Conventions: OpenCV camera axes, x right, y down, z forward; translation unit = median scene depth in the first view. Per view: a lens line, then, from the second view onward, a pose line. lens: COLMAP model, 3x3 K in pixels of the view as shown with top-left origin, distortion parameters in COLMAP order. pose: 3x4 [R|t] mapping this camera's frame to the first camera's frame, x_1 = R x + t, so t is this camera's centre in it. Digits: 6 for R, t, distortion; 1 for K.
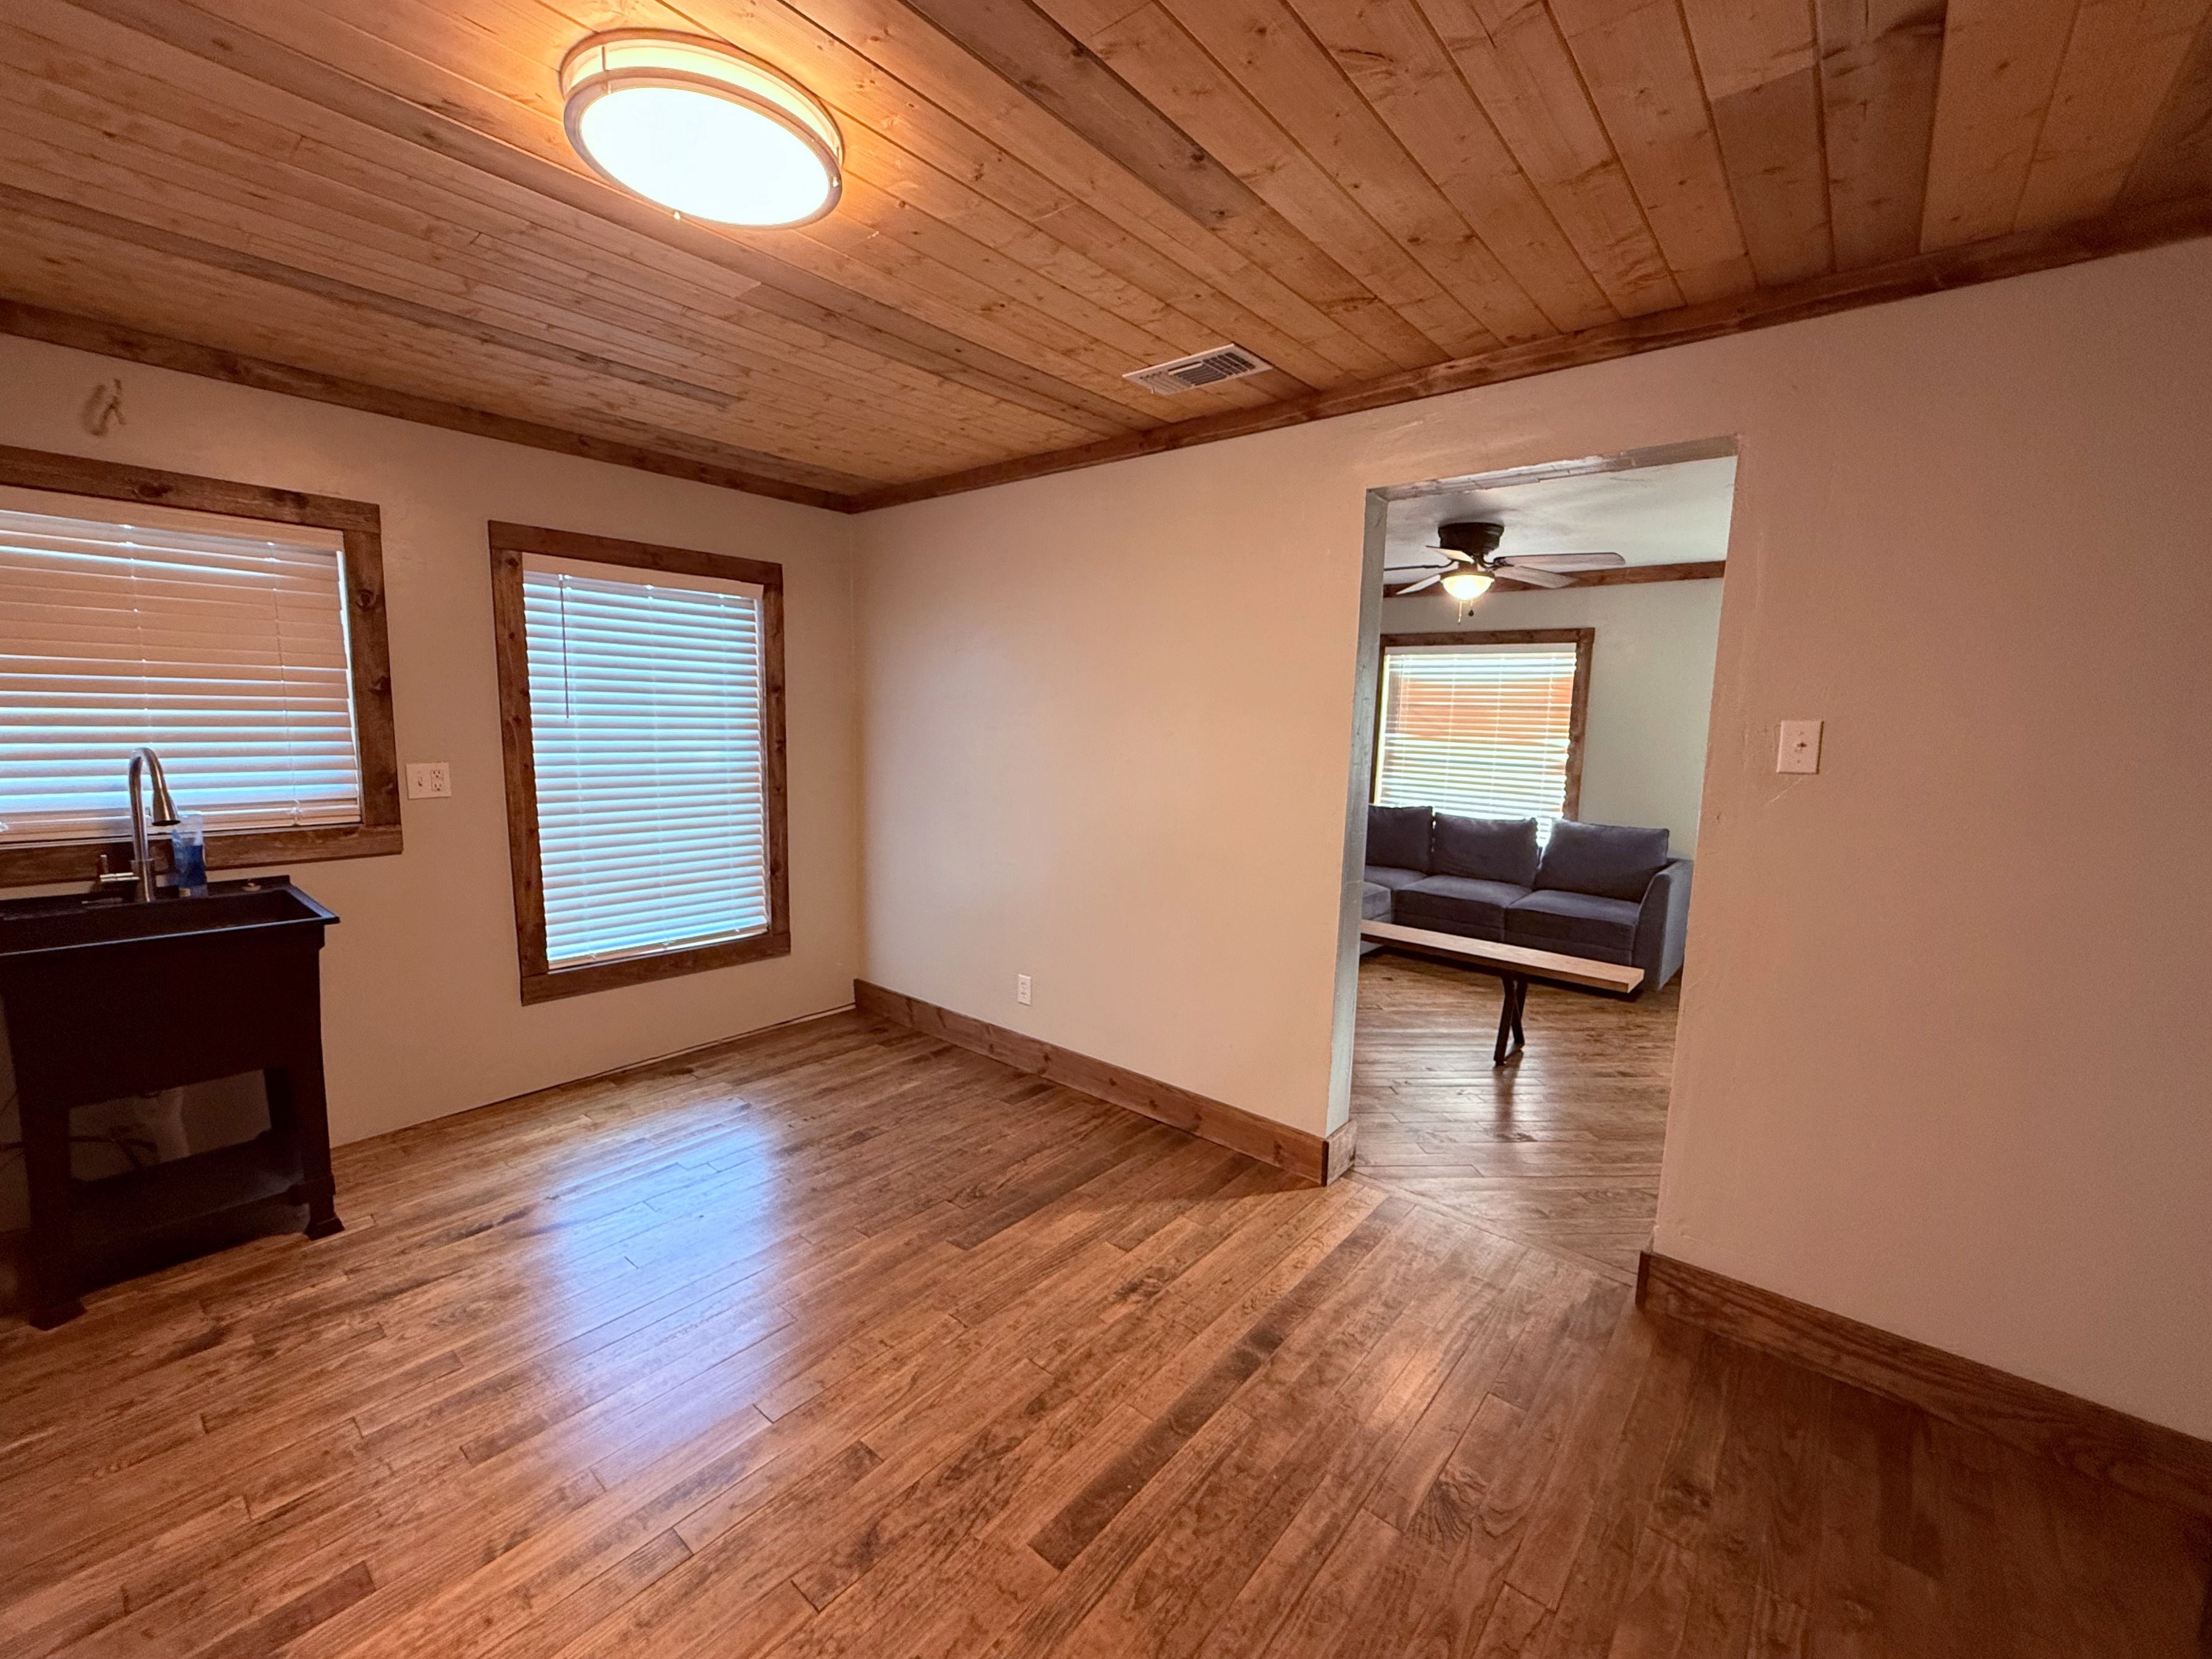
lens RADIAL K [[900.9, 0, 1101.1], [0, 900.9, 828.8], [0, 0, 1]] dist [-0.000123, -0.000059]
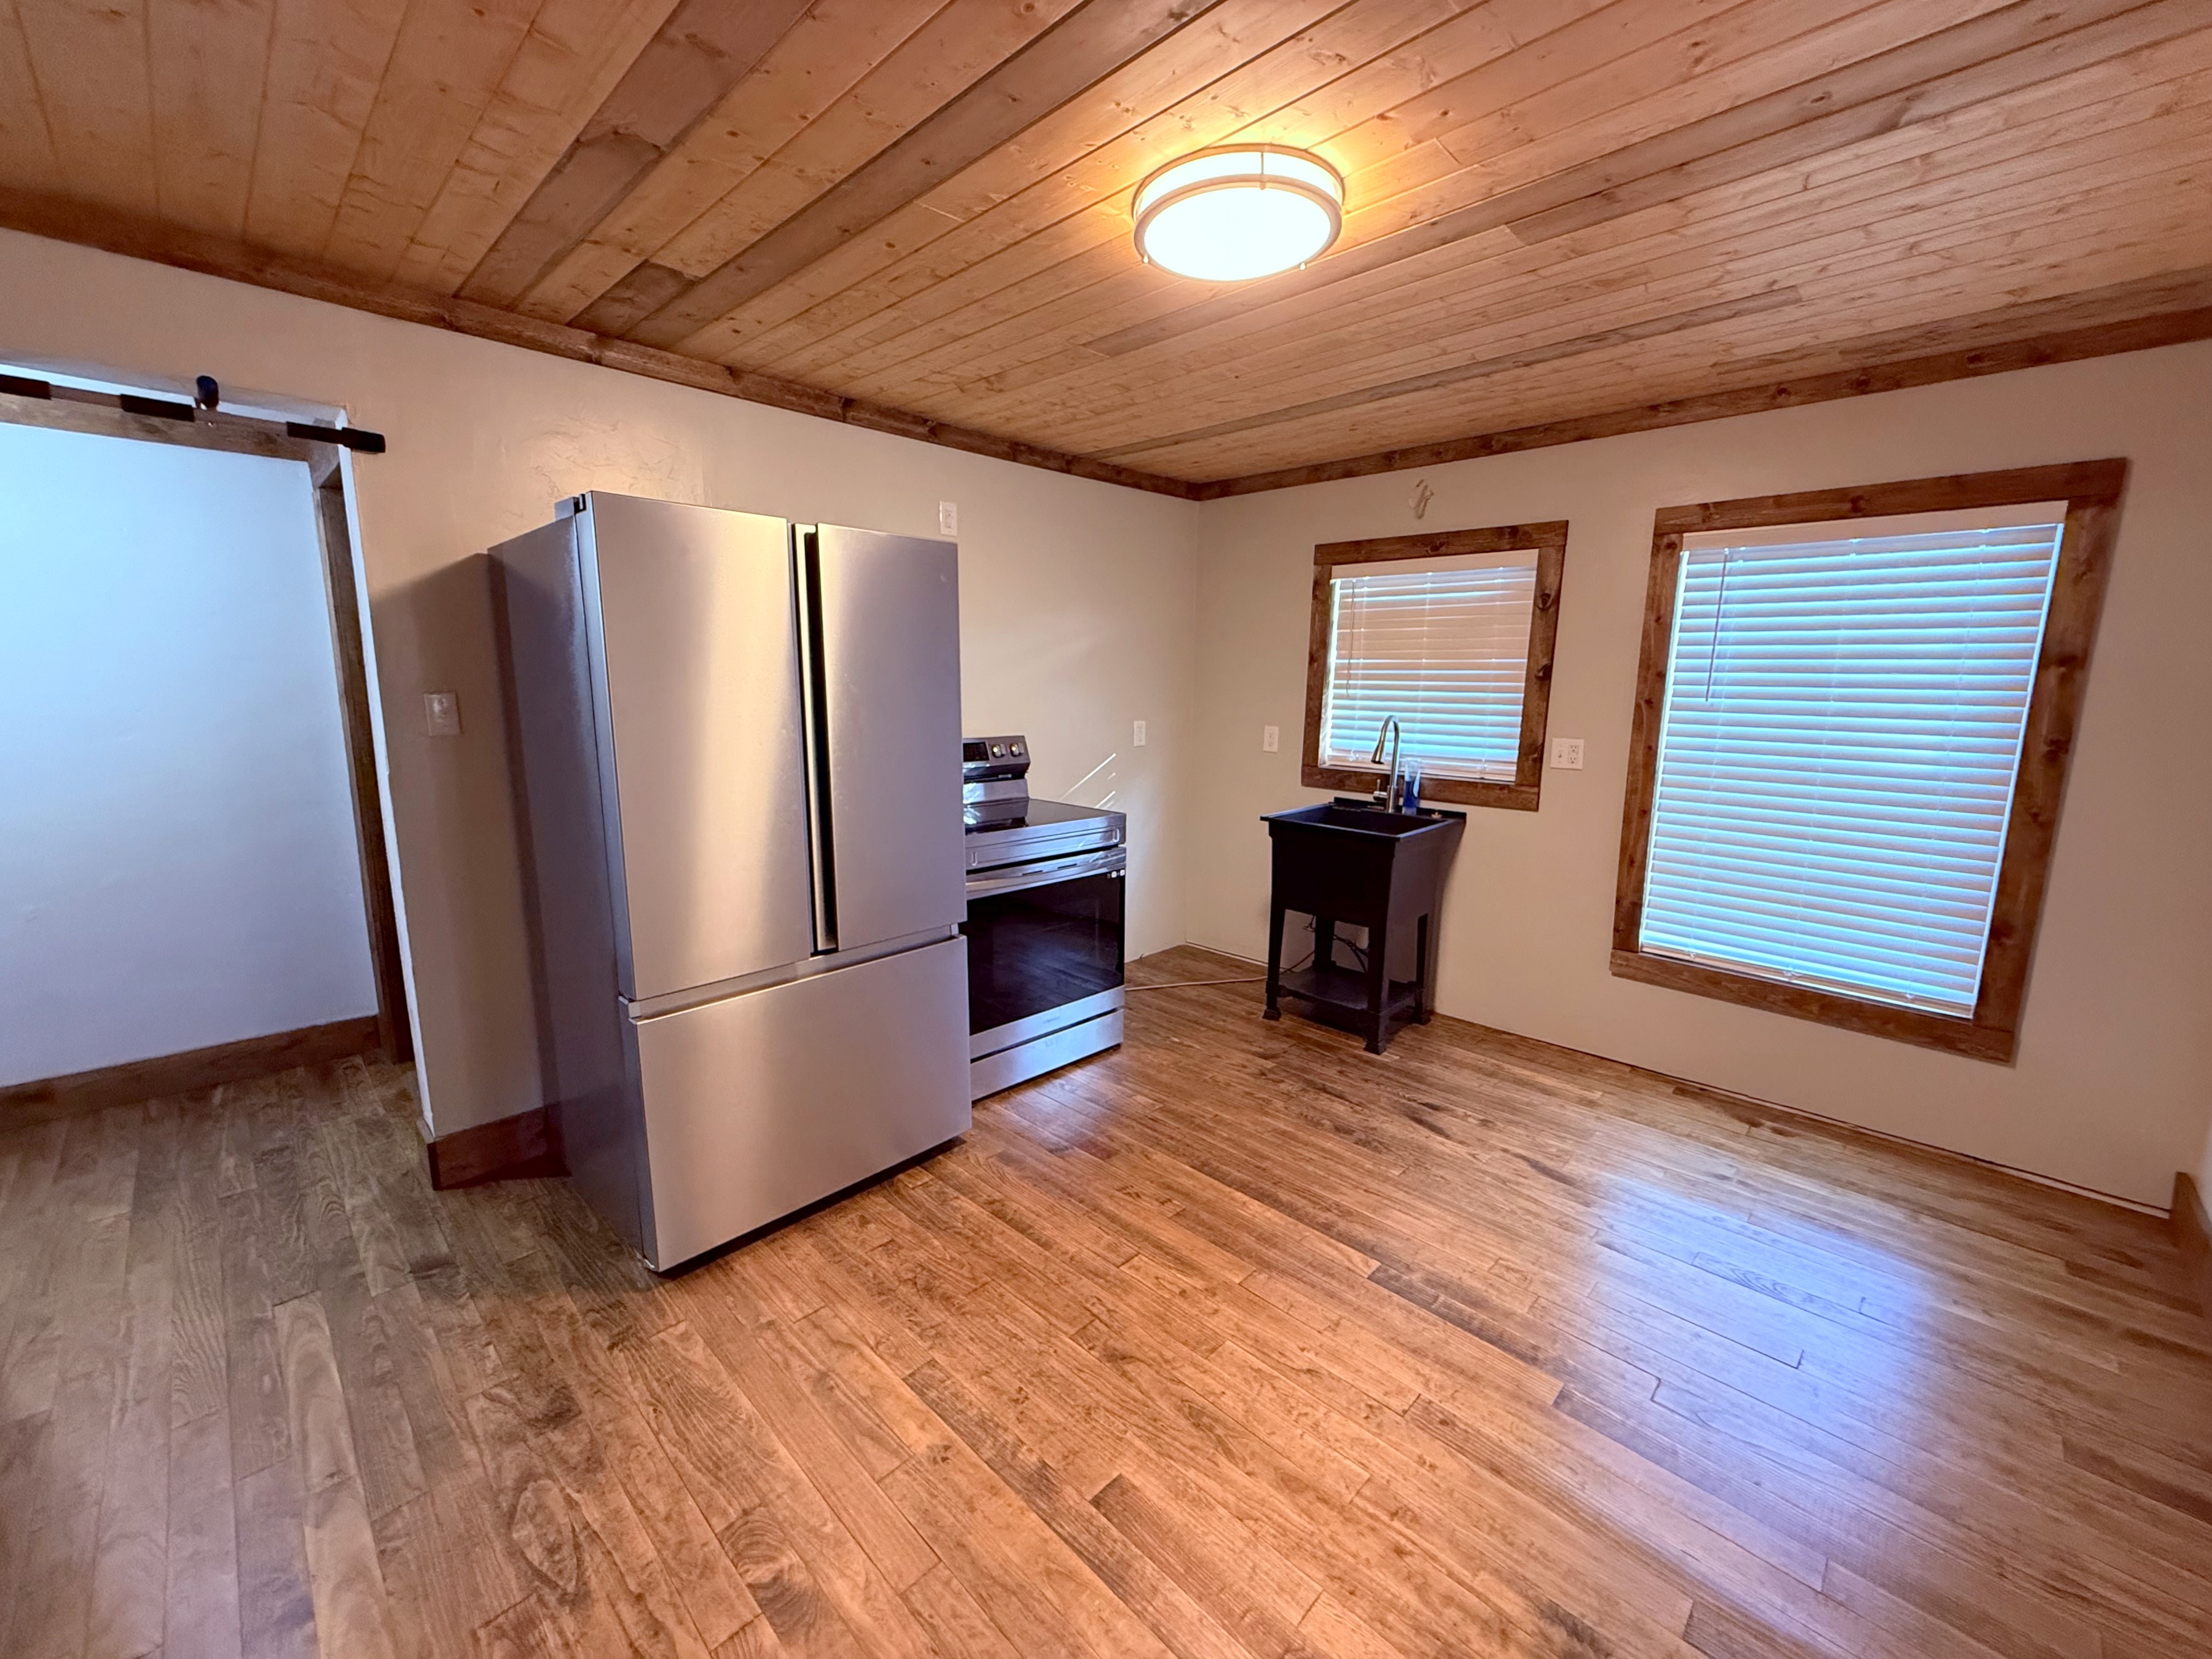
lens RADIAL K [[878.8, 0, 1099.2], [0, 878.8, 830.4], [0, 0, 1]] dist [0.000316, -0.000333]
pose [[-0.079127, 0.147078, -0.985955, 0.441823], [-0.140330, 0.977564, 0.157089, -0.051079], [0.986938, 0.150789, -0.056712, 0.497589]]
